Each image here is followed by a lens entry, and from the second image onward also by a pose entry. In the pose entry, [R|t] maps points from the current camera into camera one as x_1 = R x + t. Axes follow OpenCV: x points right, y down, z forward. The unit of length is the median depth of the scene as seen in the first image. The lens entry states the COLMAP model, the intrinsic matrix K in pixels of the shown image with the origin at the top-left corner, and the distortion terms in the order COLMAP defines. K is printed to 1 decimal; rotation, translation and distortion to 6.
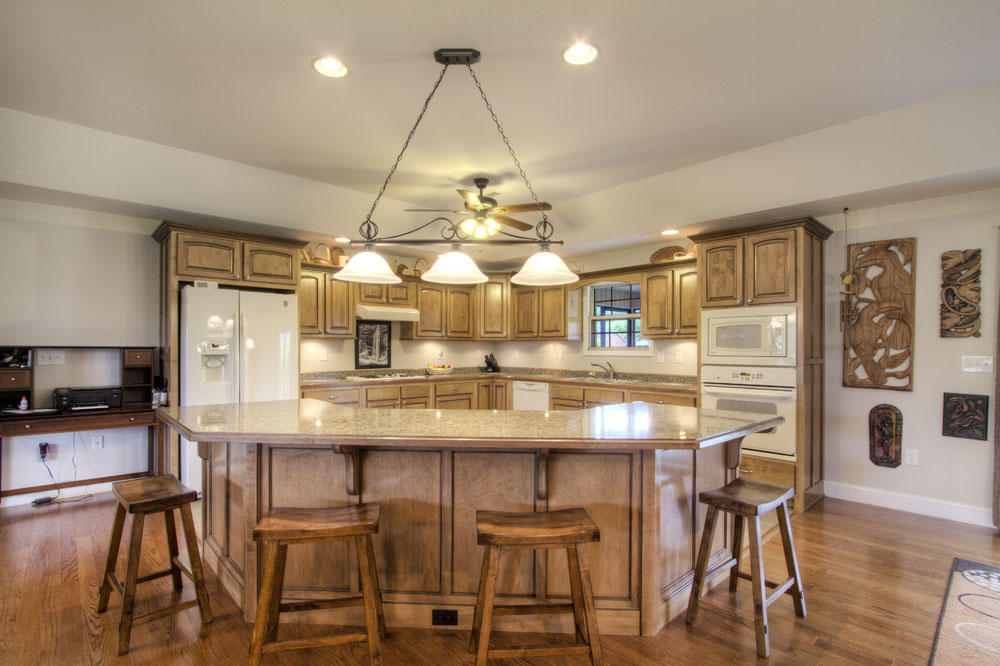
lens RADIAL K [[478.0, 0, 496.0], [0, 478.0, 347.2], [0, 0, 1]] dist [-0.012637, 0.000519]
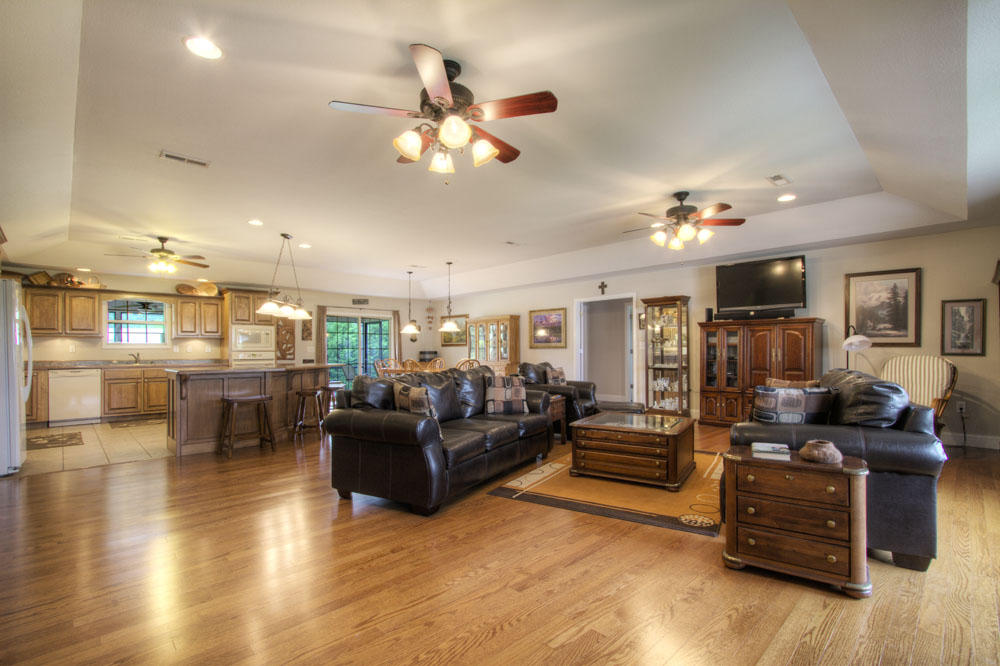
lens RADIAL K [[455.8, 0, 496.3], [0, 455.8, 348.1], [0, 0, 1]] dist [-0.017739, 0.001262]
pose [[-0.025198, 0.002699, 0.999679, -1.774978], [0.004506, 0.999987, -0.002587, 0.038097], [-0.999672, 0.004439, -0.025210, -0.106930]]
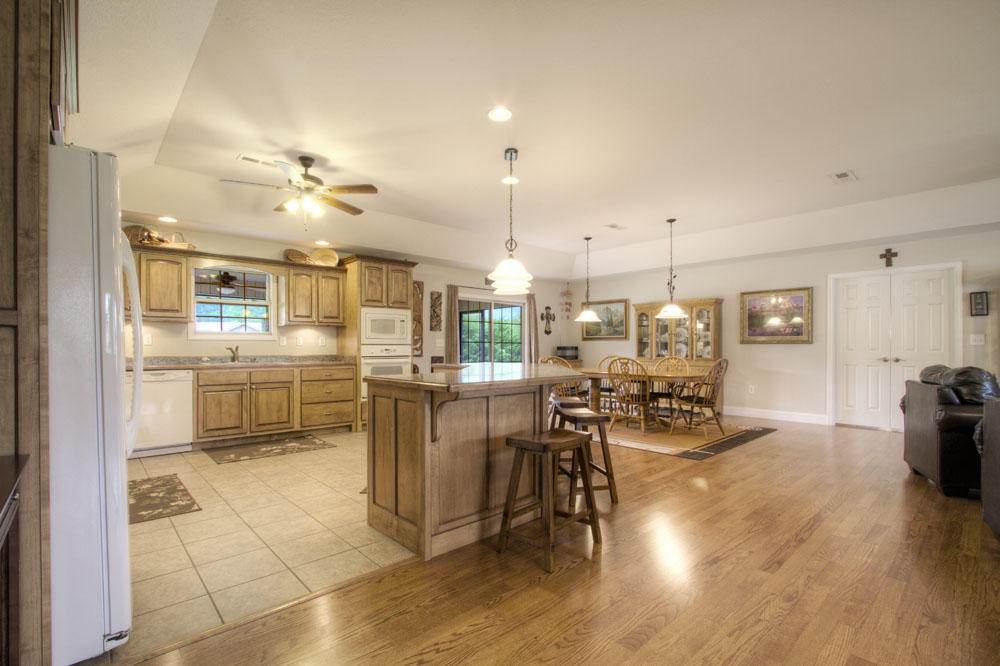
lens RADIAL K [[455.8, 0, 496.3], [0, 455.8, 348.1], [0, 0, 1]] dist [-0.017739, 0.001262]
pose [[0.002150, -0.006326, 0.999978, -1.090861], [-0.001784, 0.999978, 0.006330, 0.043518], [-0.999996, -0.001797, 0.002138, 0.667327]]
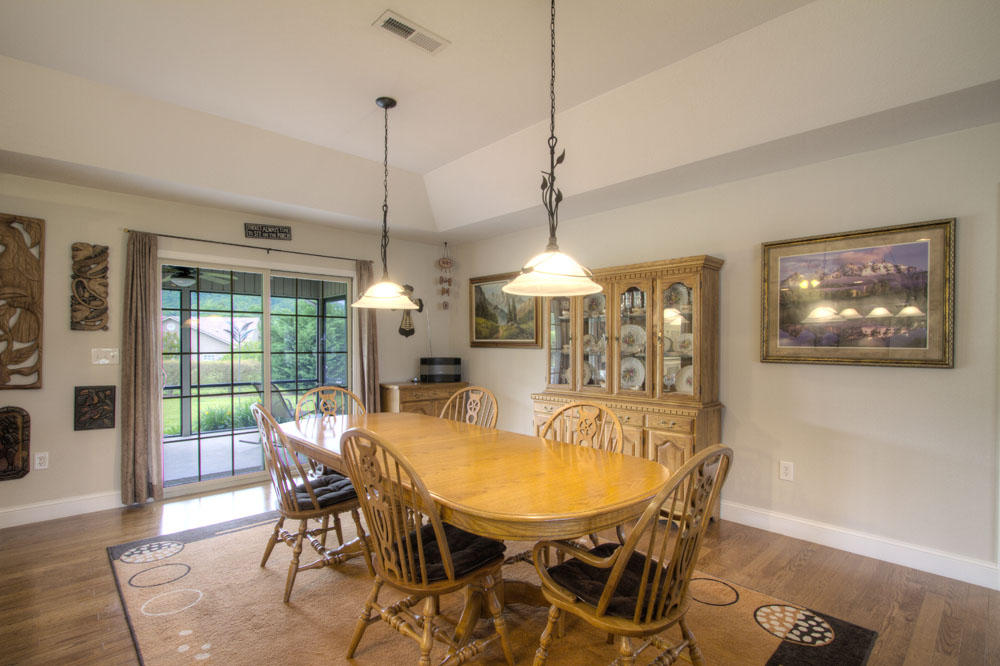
lens RADIAL K [[478.0, 0, 496.0], [0, 478.0, 347.2], [0, 0, 1]] dist [-0.012637, 0.000519]
pose [[-0.011459, -0.012146, 0.999861, -0.036934], [-0.004138, 0.999918, 0.012099, -0.000812], [-0.999926, -0.003999, -0.011508, 0.135492]]
